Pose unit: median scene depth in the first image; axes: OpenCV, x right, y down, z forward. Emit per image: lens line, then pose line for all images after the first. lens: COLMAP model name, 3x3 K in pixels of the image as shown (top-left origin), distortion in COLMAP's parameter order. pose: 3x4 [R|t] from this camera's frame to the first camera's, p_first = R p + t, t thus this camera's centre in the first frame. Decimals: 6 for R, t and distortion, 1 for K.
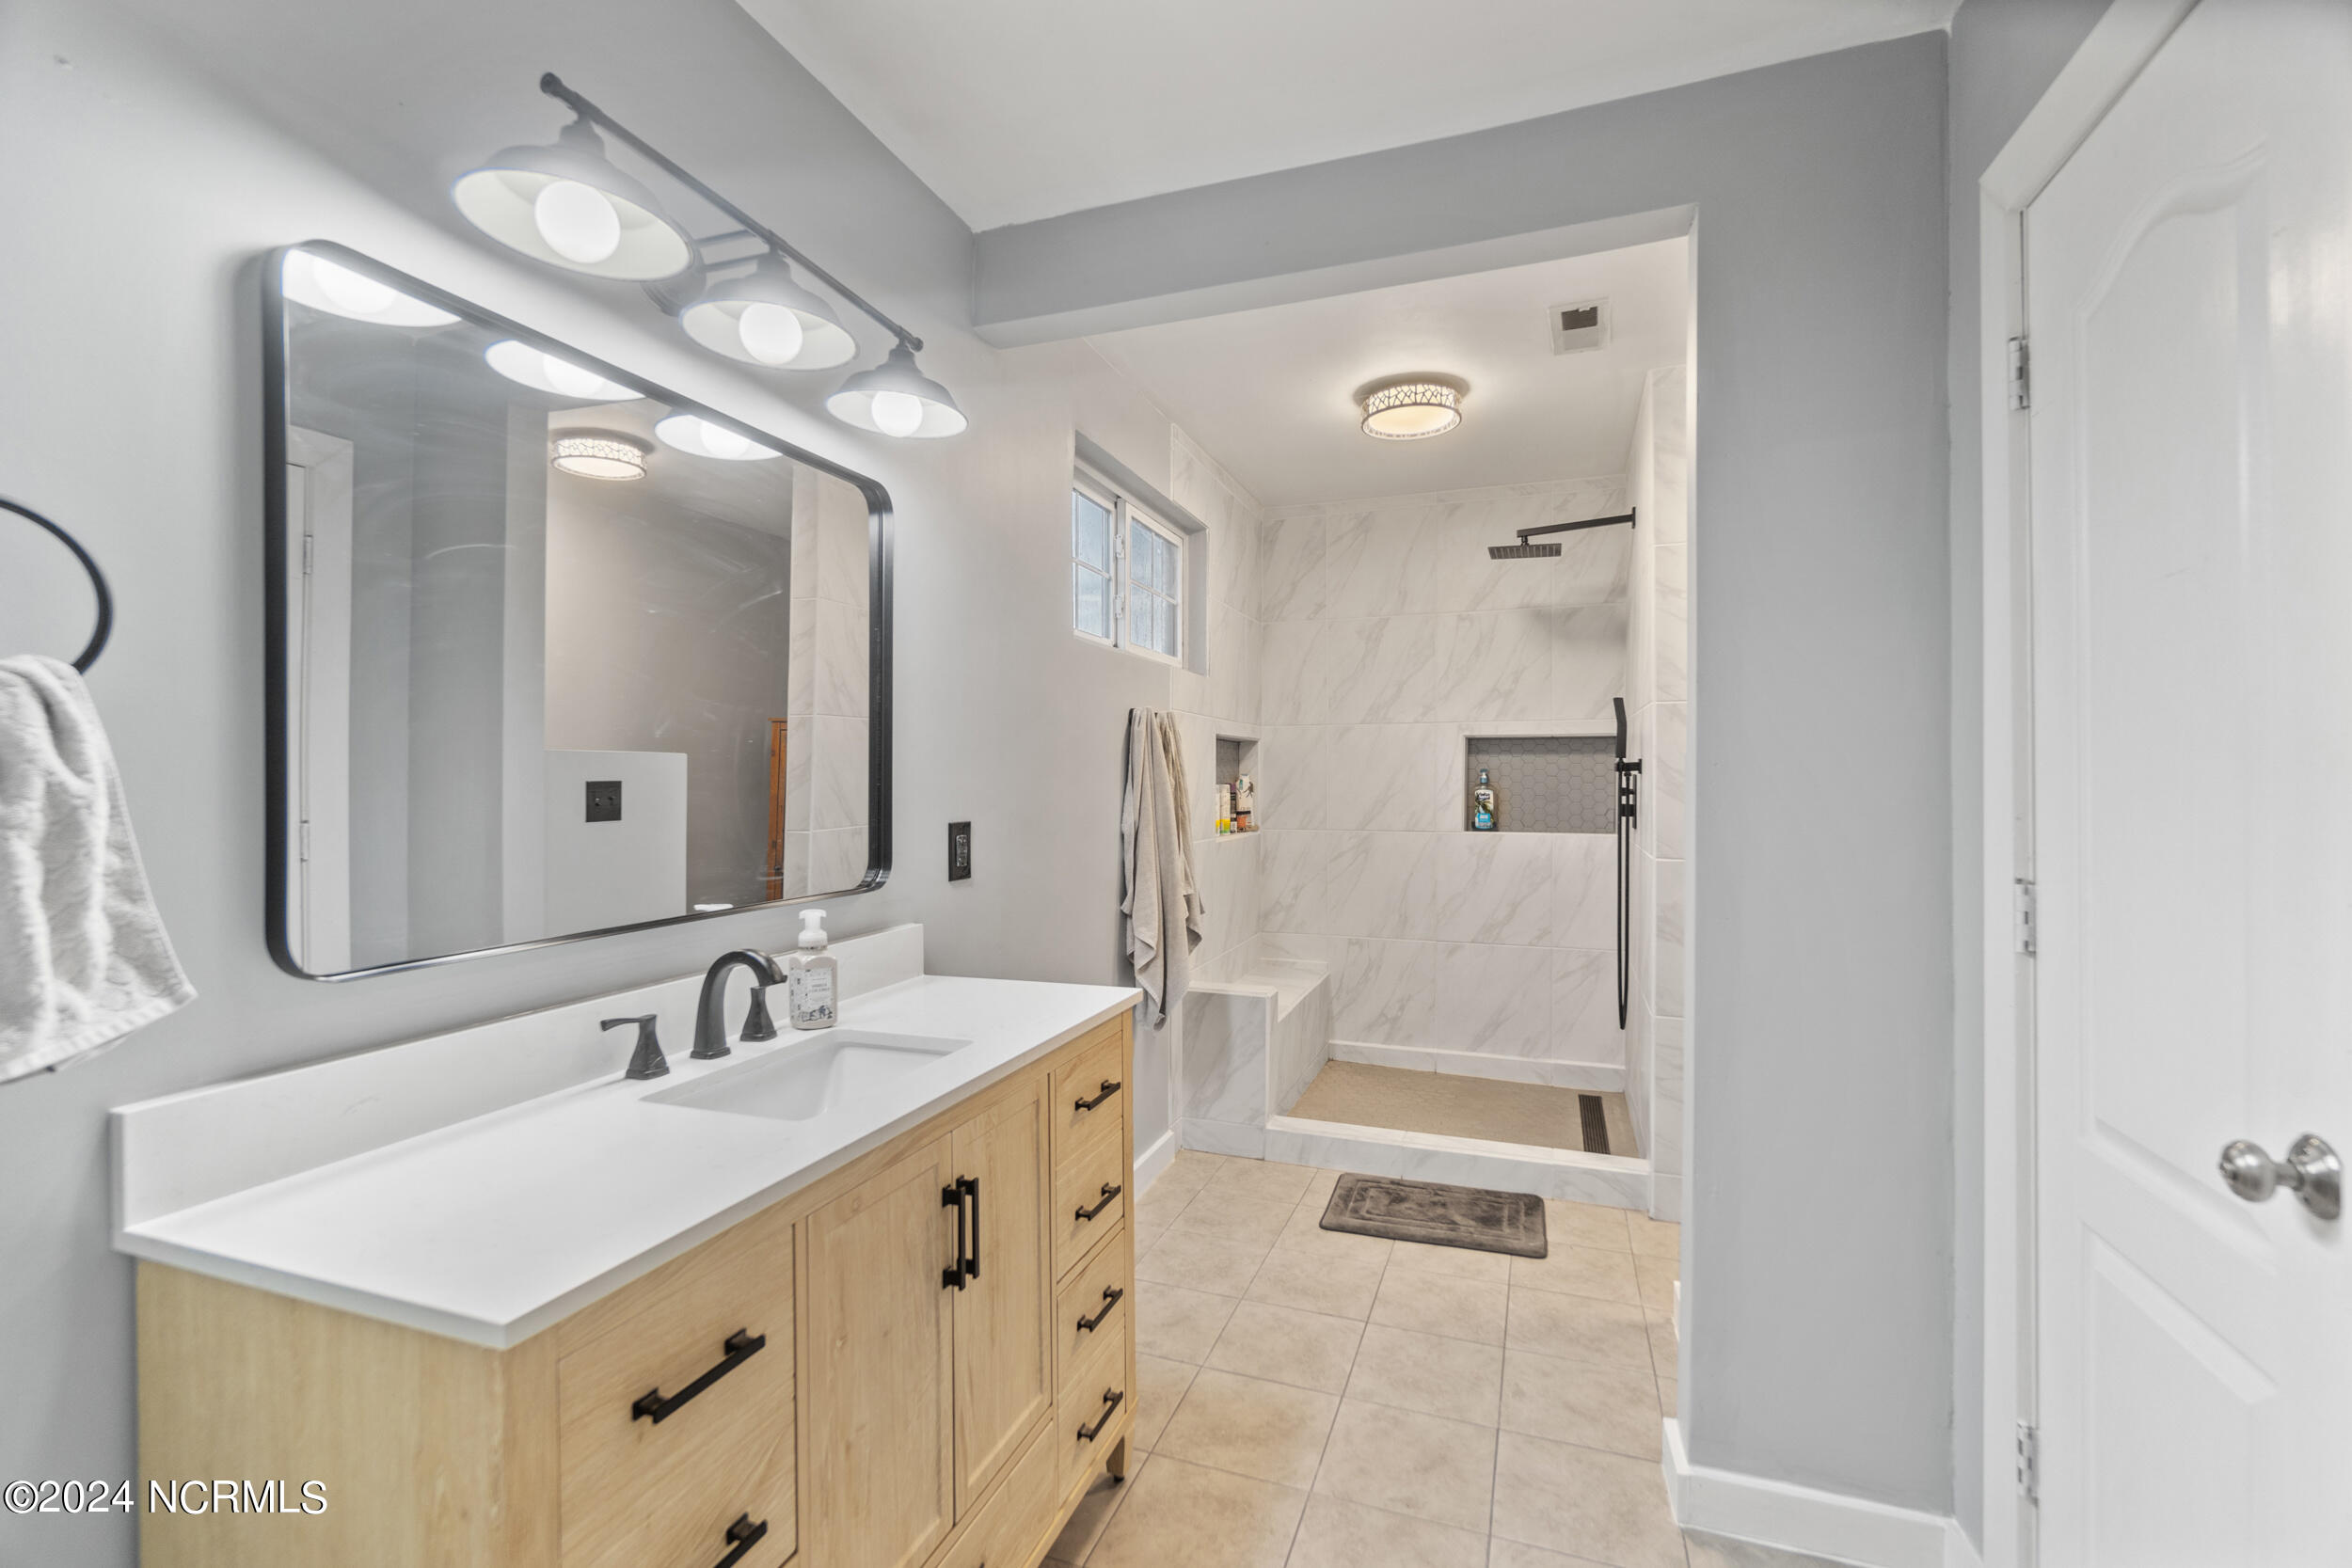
lens RADIAL K [[1024.6, 0, 1180.9], [0, 1024.6, 777.4], [0, 0, 1]] dist [-0.005995, 0.000651]
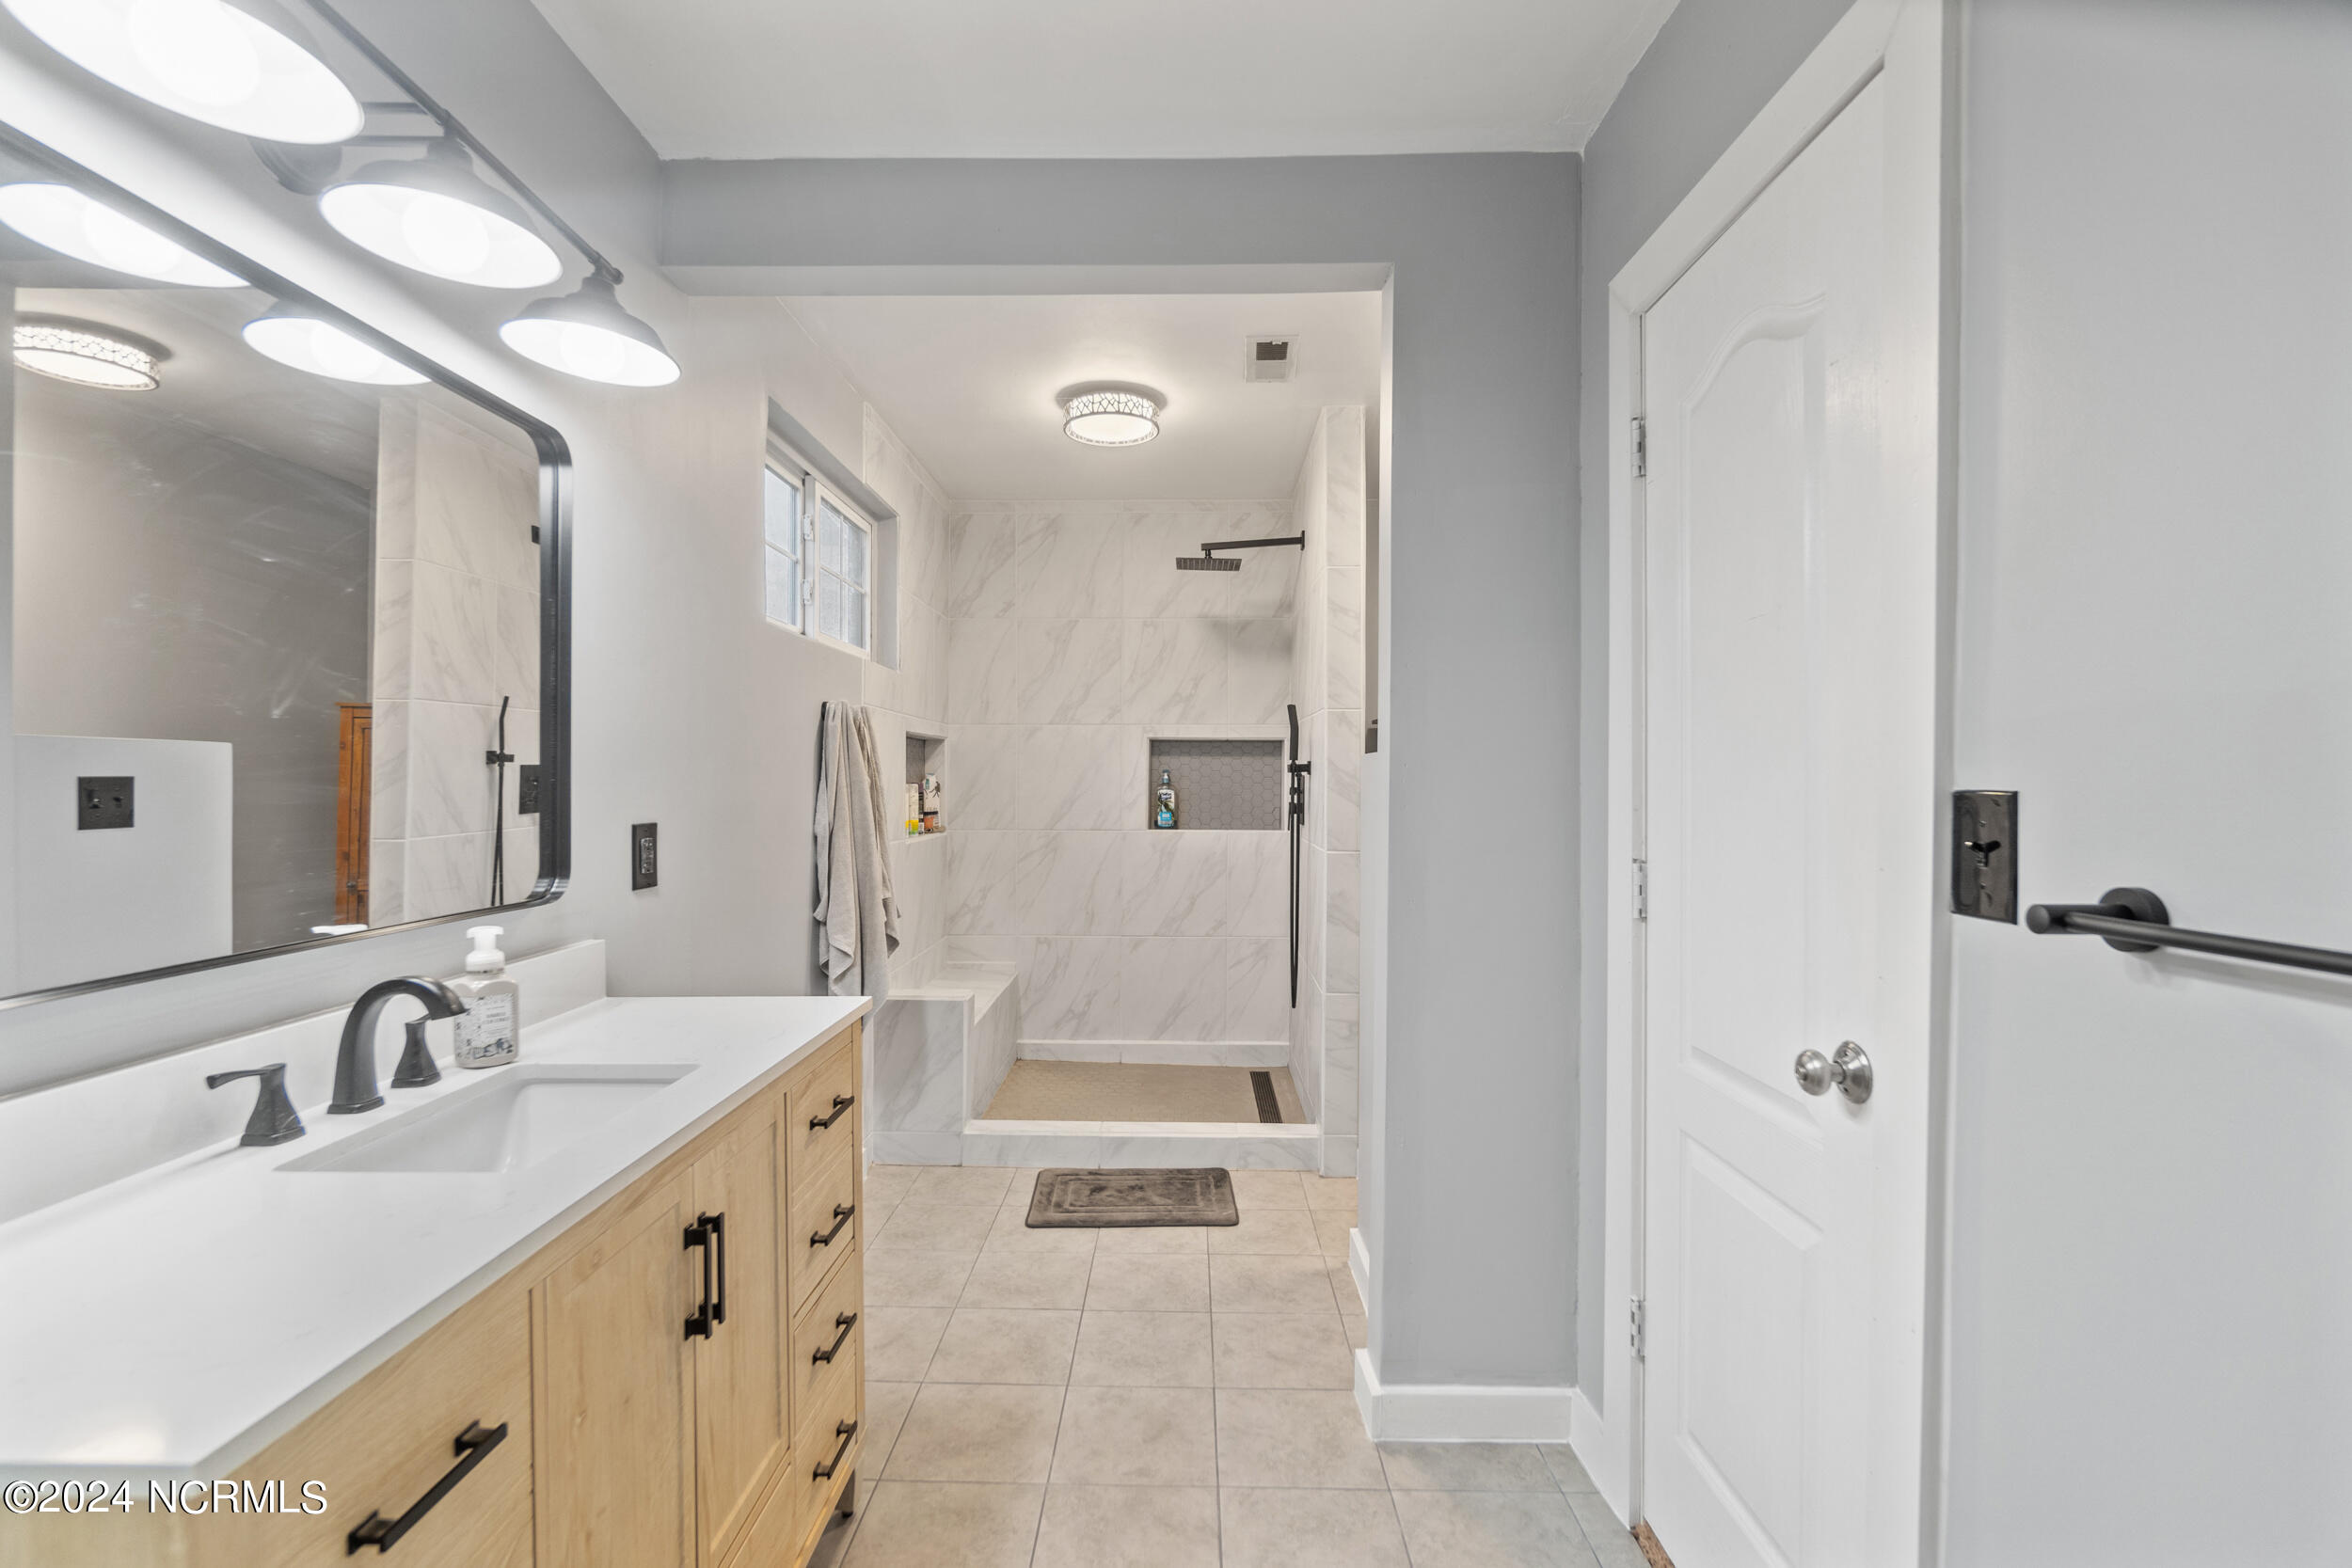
lens RADIAL K [[1024.6, 0, 1180.5], [0, 1024.6, 788.2], [0, 0, 1]] dist [-0.005995, 0.000651]
pose [[0.944420, 0.001023, 0.328740, -0.036788], [-0.003781, 0.999963, 0.007751, 0.002481], [-0.328720, -0.008563, 0.944389, 0.005214]]
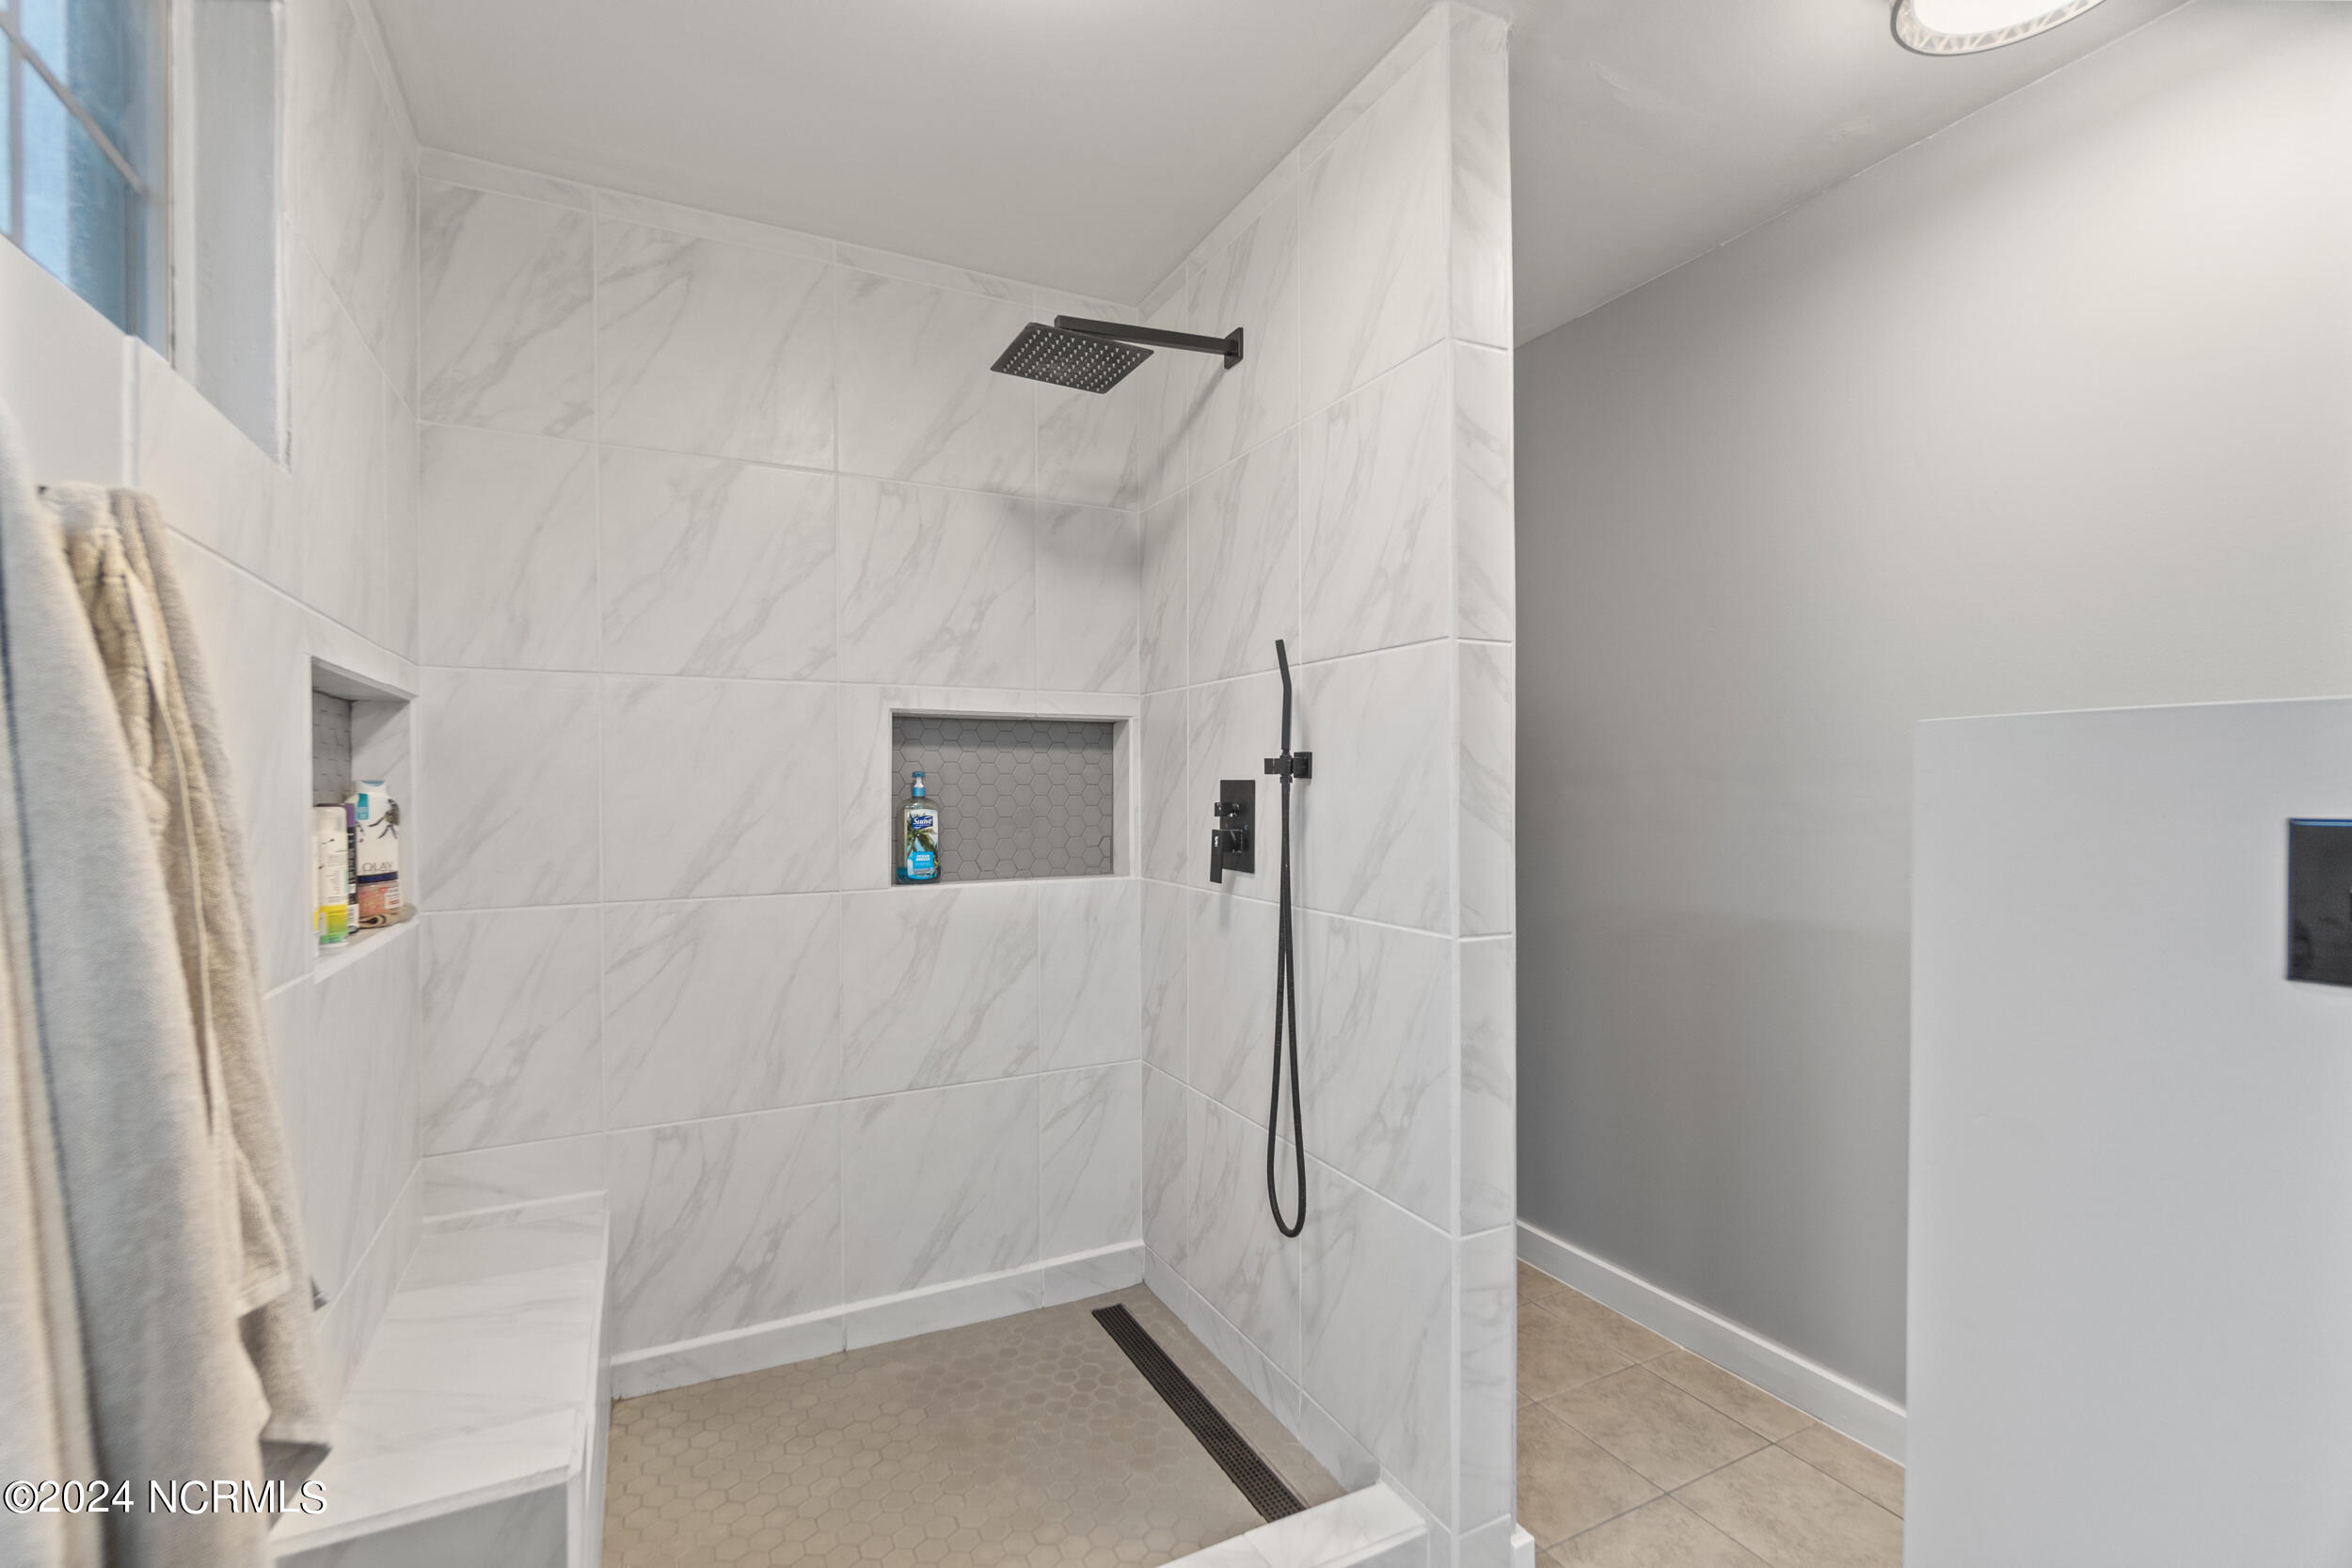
lens RADIAL K [[1024.6, 0, 1177.6], [0, 1024.6, 794.1], [0, 0, 1]] dist [-0.005995, 0.000651]
pose [[0.688291, -0.006810, 0.725403, -0.011971], [0.004370, 0.999977, 0.005242, 0.001638], [-0.725422, -0.000438, 0.688304, 0.547116]]
